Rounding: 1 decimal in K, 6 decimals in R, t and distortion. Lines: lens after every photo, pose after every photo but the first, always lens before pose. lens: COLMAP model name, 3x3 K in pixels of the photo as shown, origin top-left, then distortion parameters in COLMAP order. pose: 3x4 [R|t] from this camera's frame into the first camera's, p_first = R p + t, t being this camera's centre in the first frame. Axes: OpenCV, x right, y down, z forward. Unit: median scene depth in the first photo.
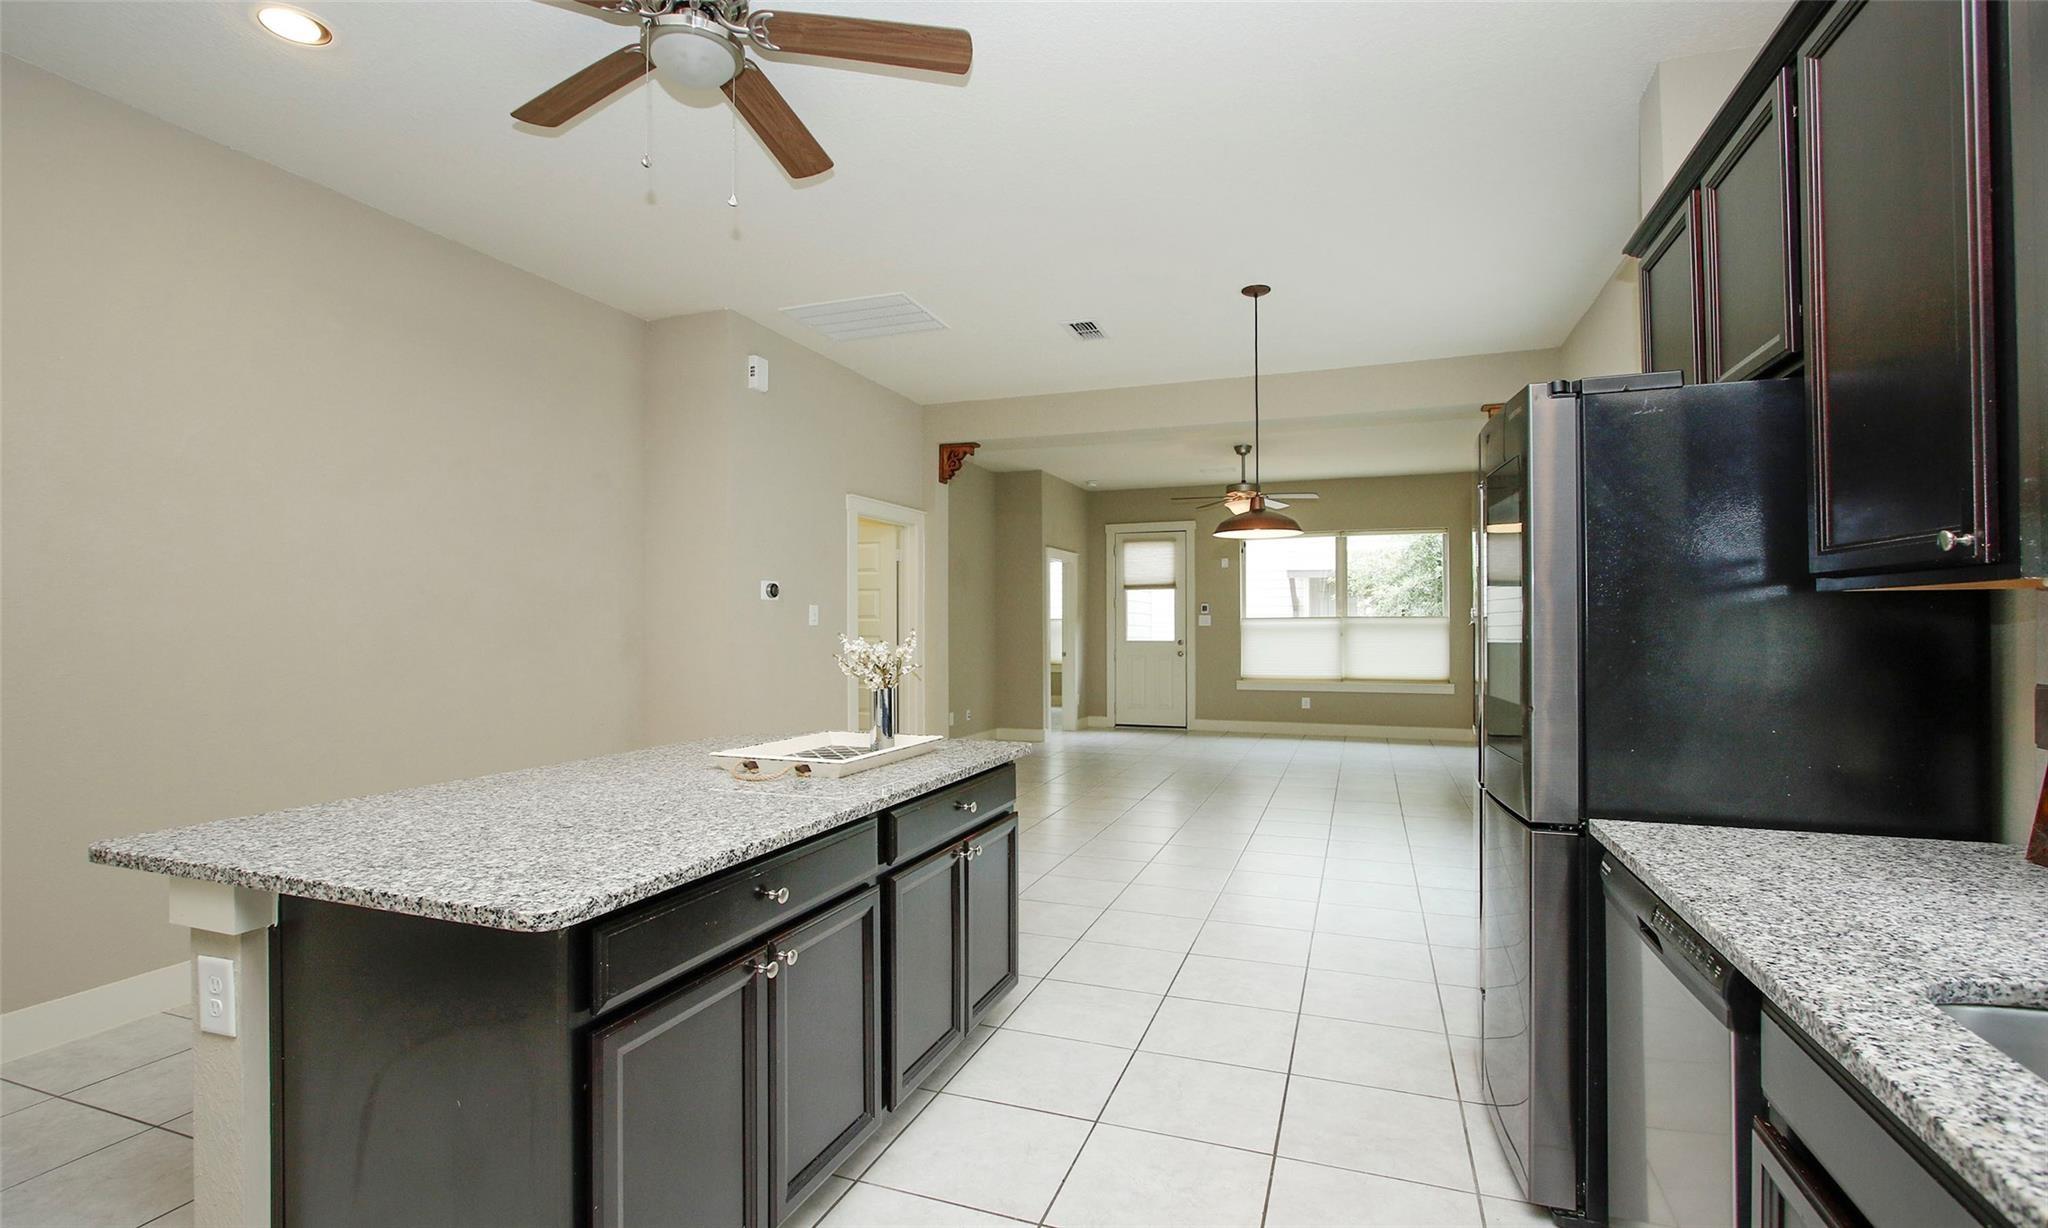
lens RADIAL K [[940.7, 0, 1013.4], [0, 940.7, 622.3], [0, 0, 1]] dist [-0.015952, -0.000032]
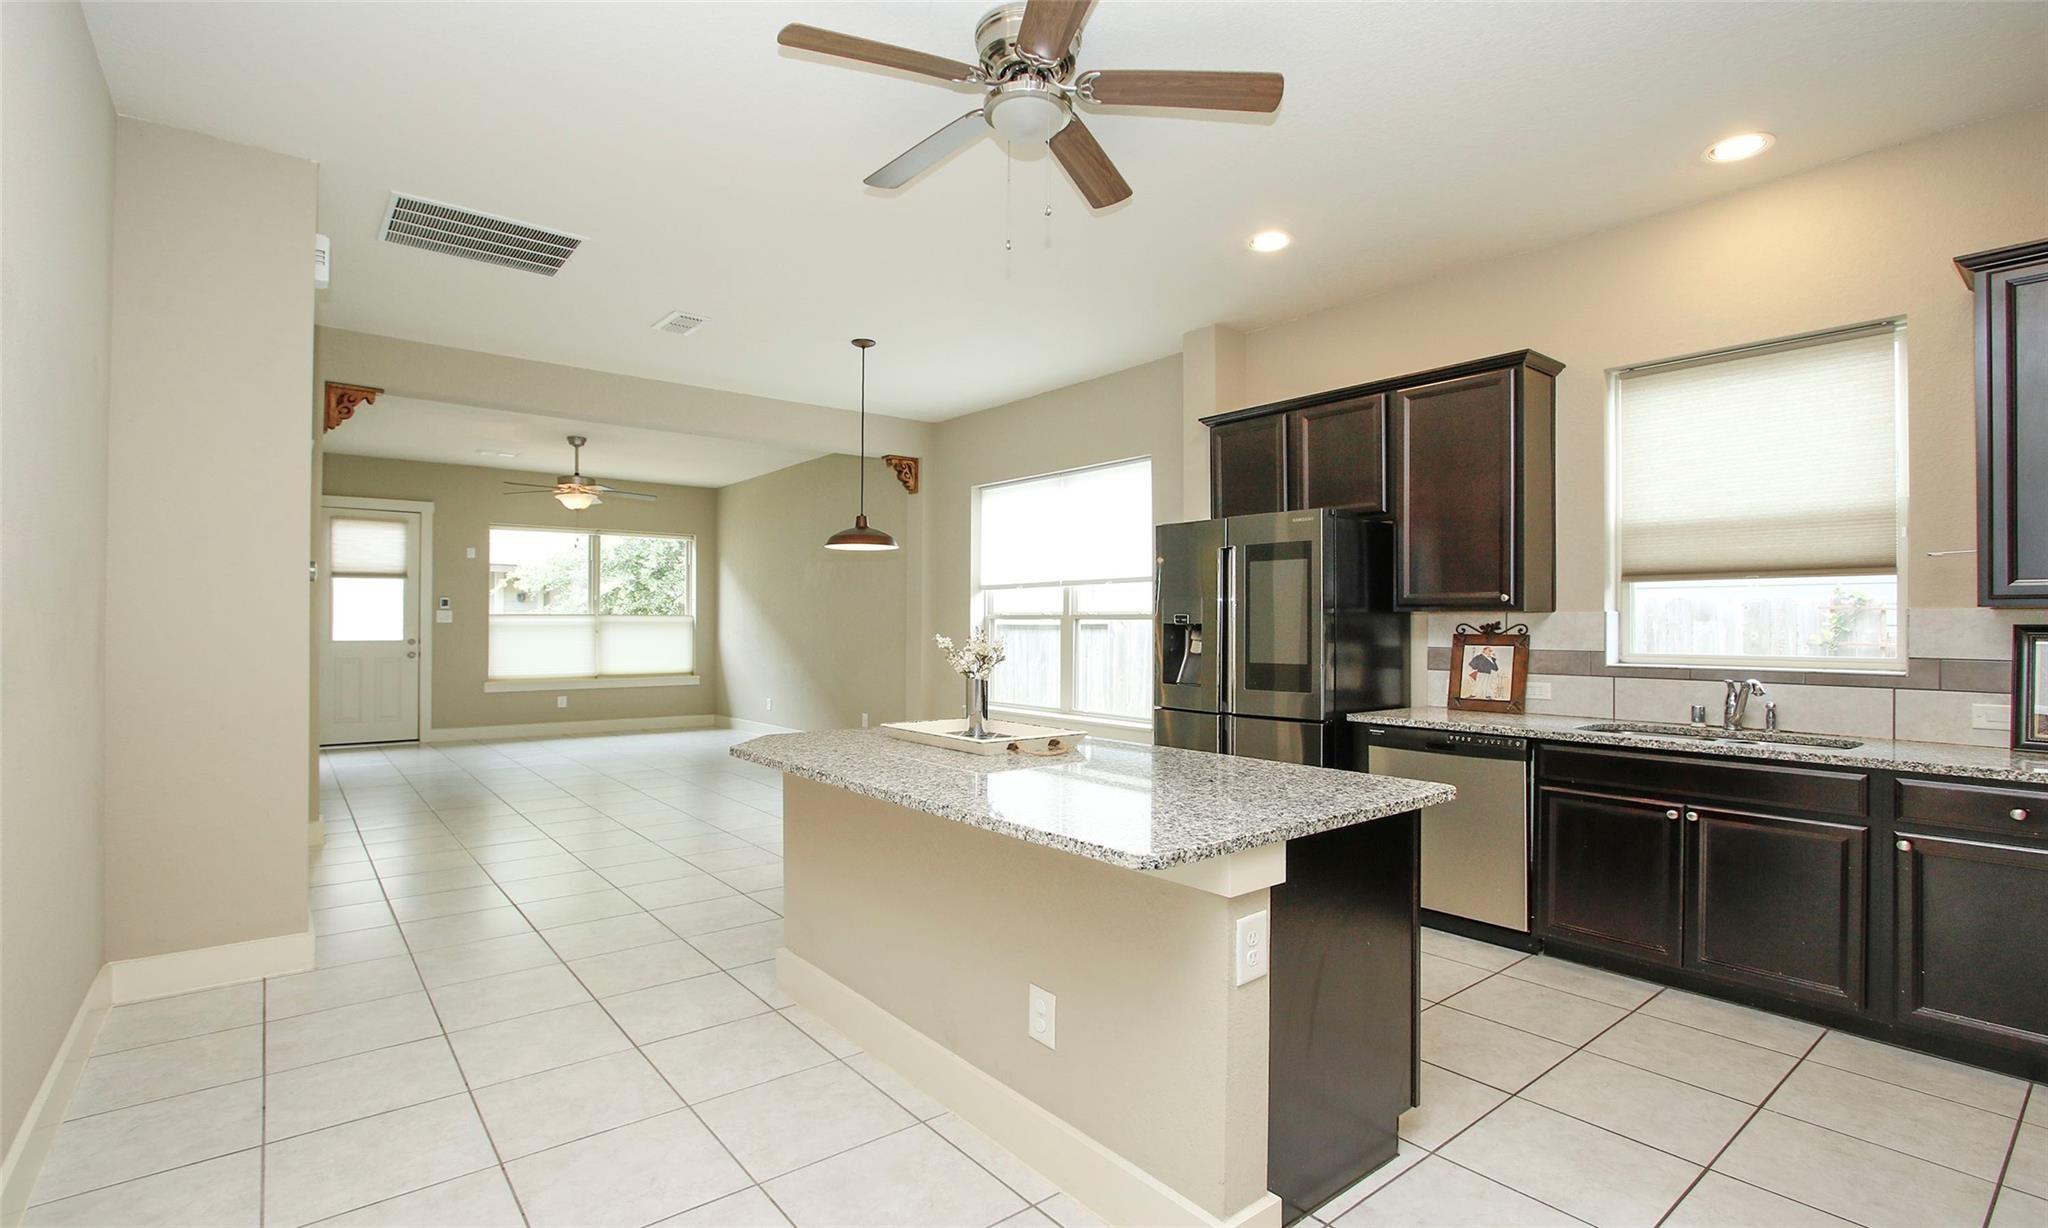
lens RADIAL K [[940.7, 0, 1013.4], [0, 940.7, 622.3], [0, 0, 1]] dist [-0.015952, -0.000032]
pose [[0.518663, 0.004362, 0.854968, -0.275563], [-0.007009, 0.999975, -0.000850, 0.000533], [-0.854950, -0.005552, 0.518680, 0.089471]]
